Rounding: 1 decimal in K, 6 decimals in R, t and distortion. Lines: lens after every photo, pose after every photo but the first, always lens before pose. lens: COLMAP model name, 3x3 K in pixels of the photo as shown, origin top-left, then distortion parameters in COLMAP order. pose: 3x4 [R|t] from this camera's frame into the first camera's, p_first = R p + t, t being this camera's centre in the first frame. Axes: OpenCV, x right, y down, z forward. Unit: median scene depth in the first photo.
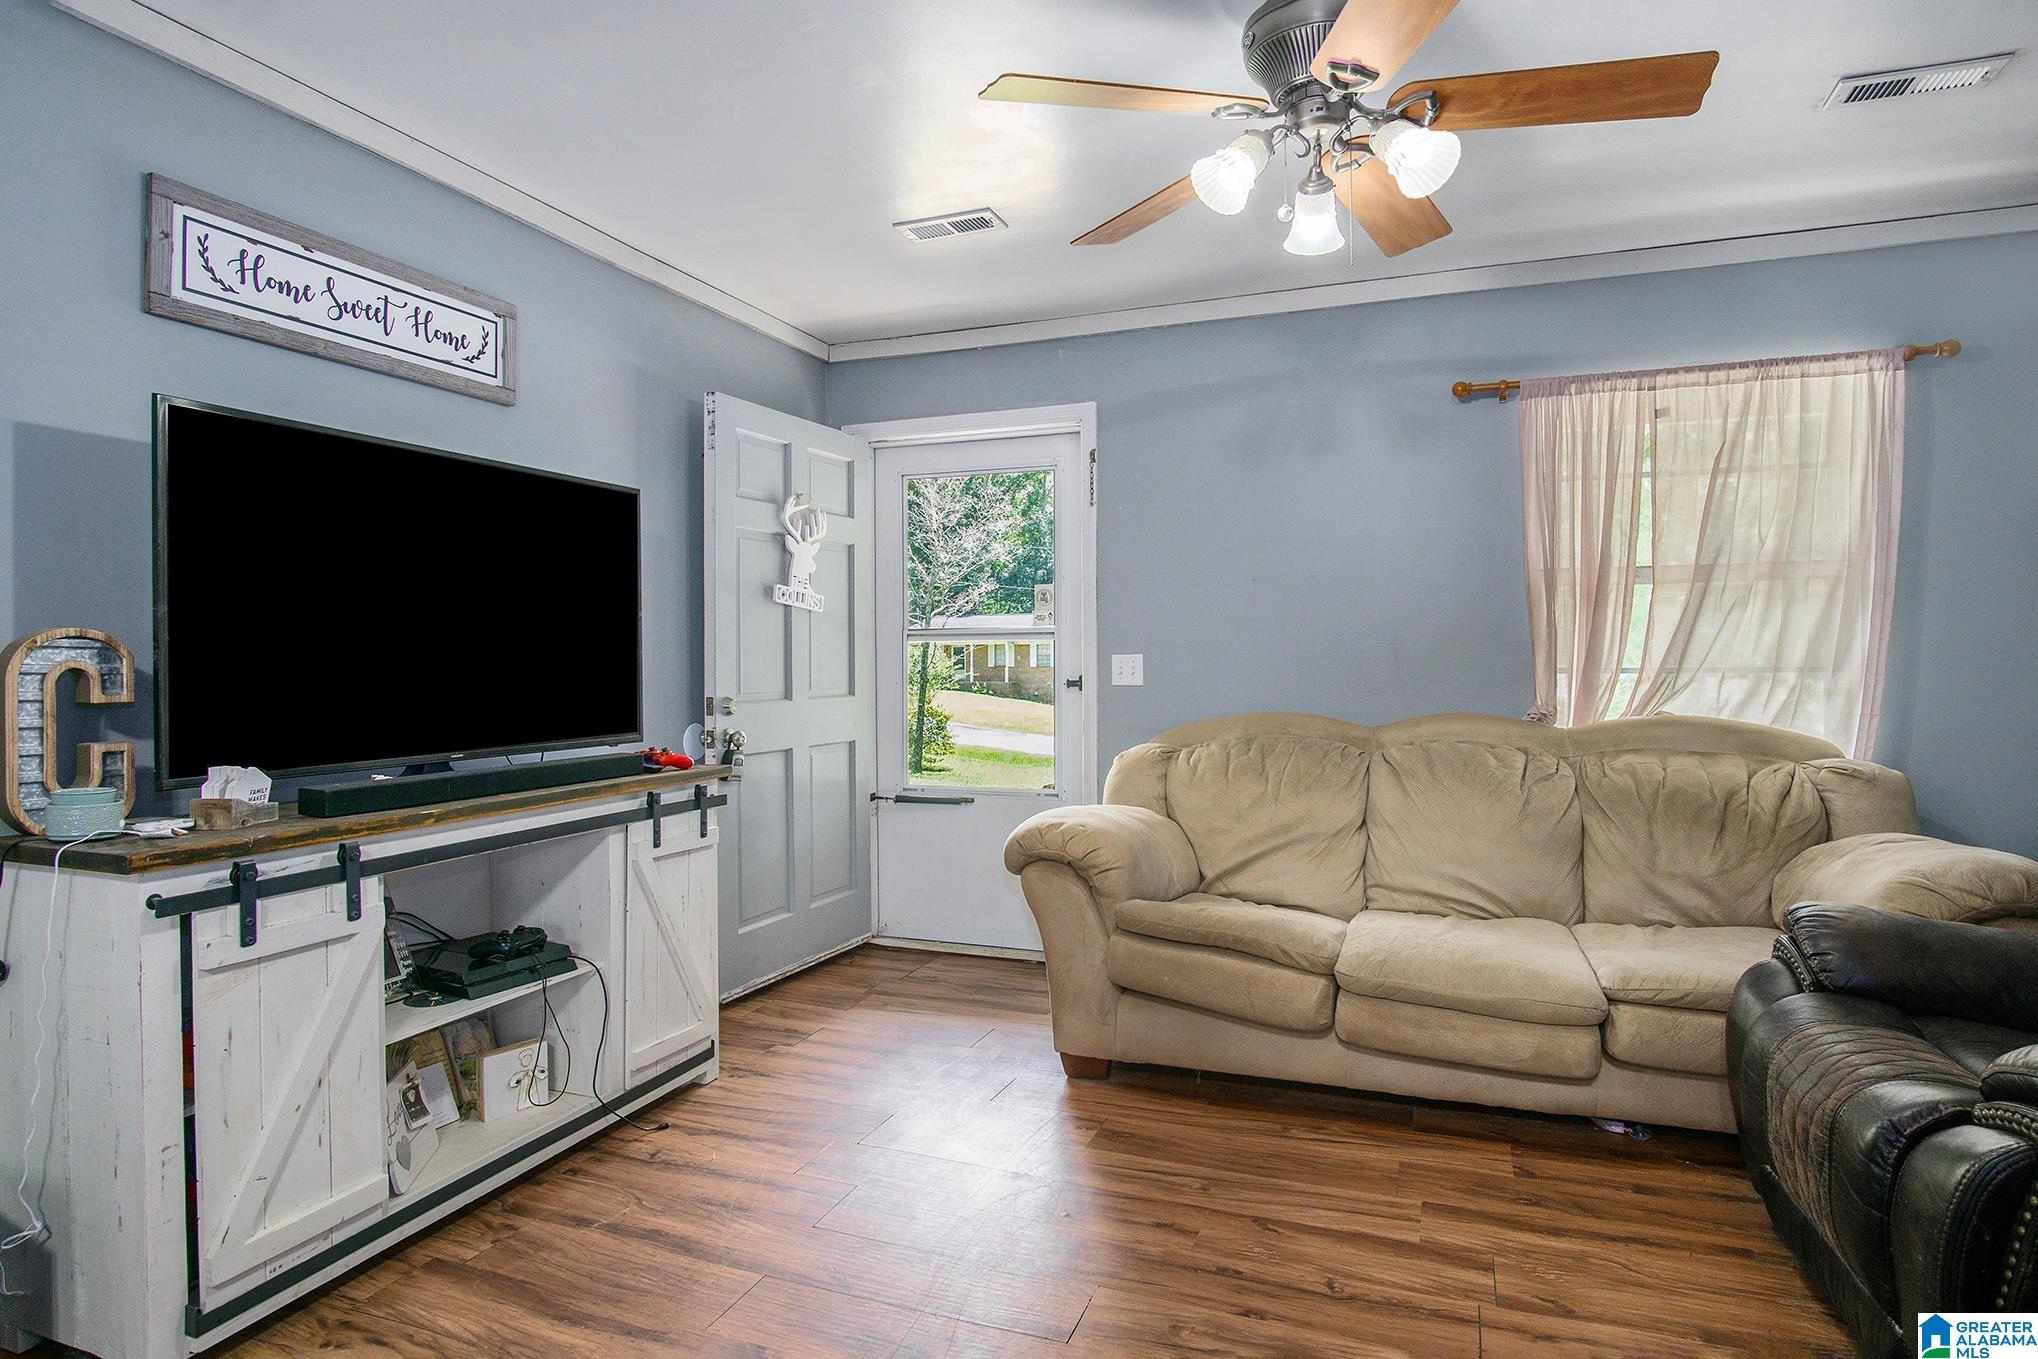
lens RADIAL K [[1126.6, 0, 1046.9], [0, 1126.6, 664.0], [0, 0, 1]] dist [-0.027038, 0.001045]
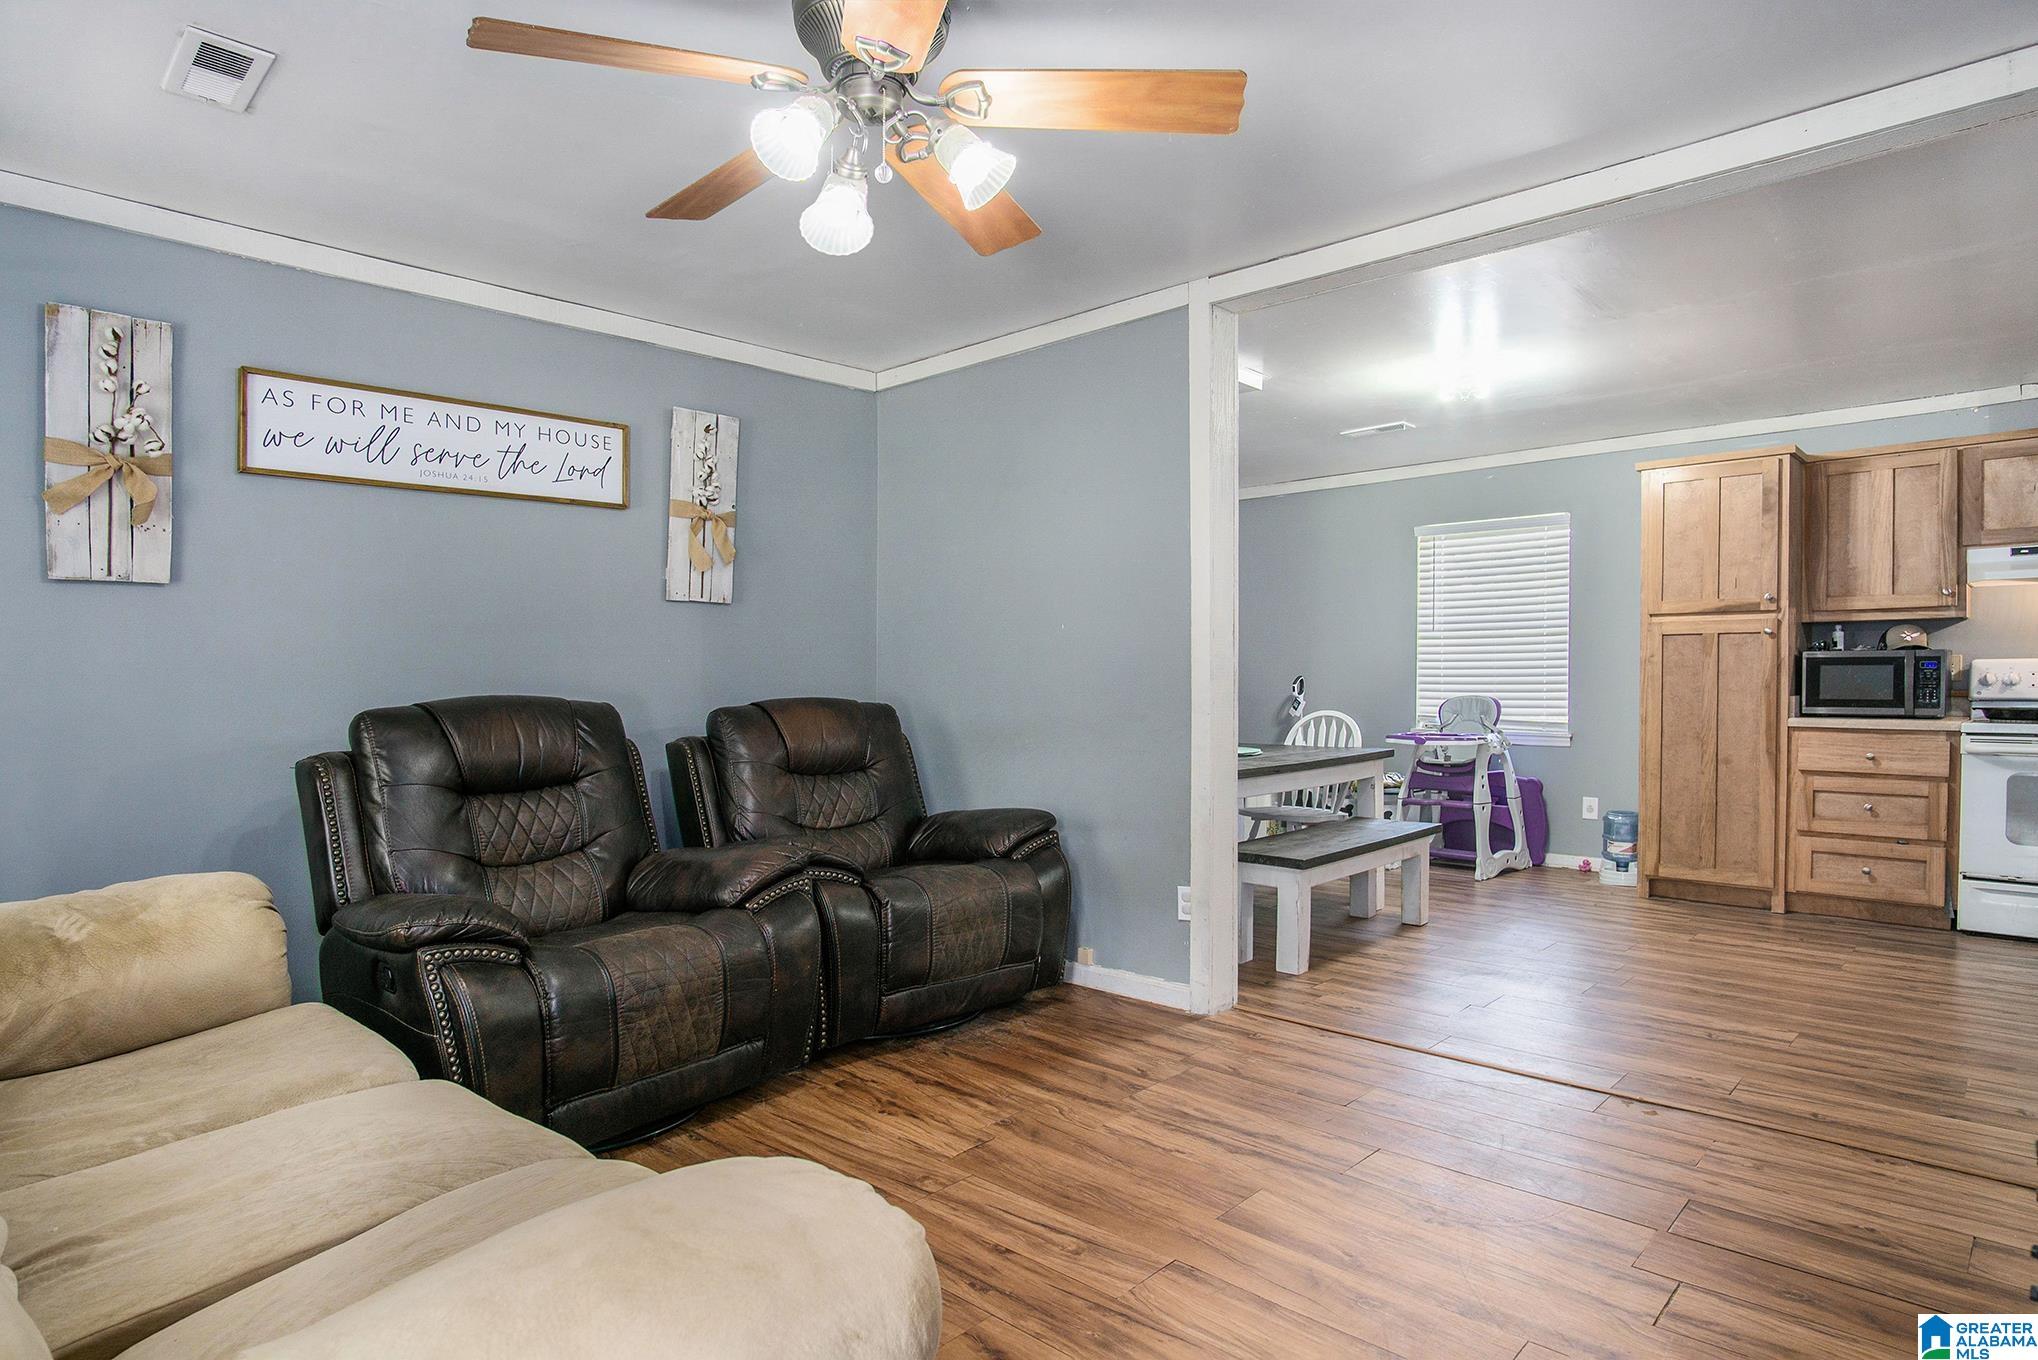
lens RADIAL K [[1117.1, 0, 1019.0], [0, 1117.1, 680.0], [0, 0, 1]] dist [-0.026506, -0.000175]
pose [[-0.915481, 0.006965, 0.402300, -0.185364], [0.015003, 0.999746, 0.016833, -0.008759], [-0.402081, 0.021446, -0.915353, 1.294412]]
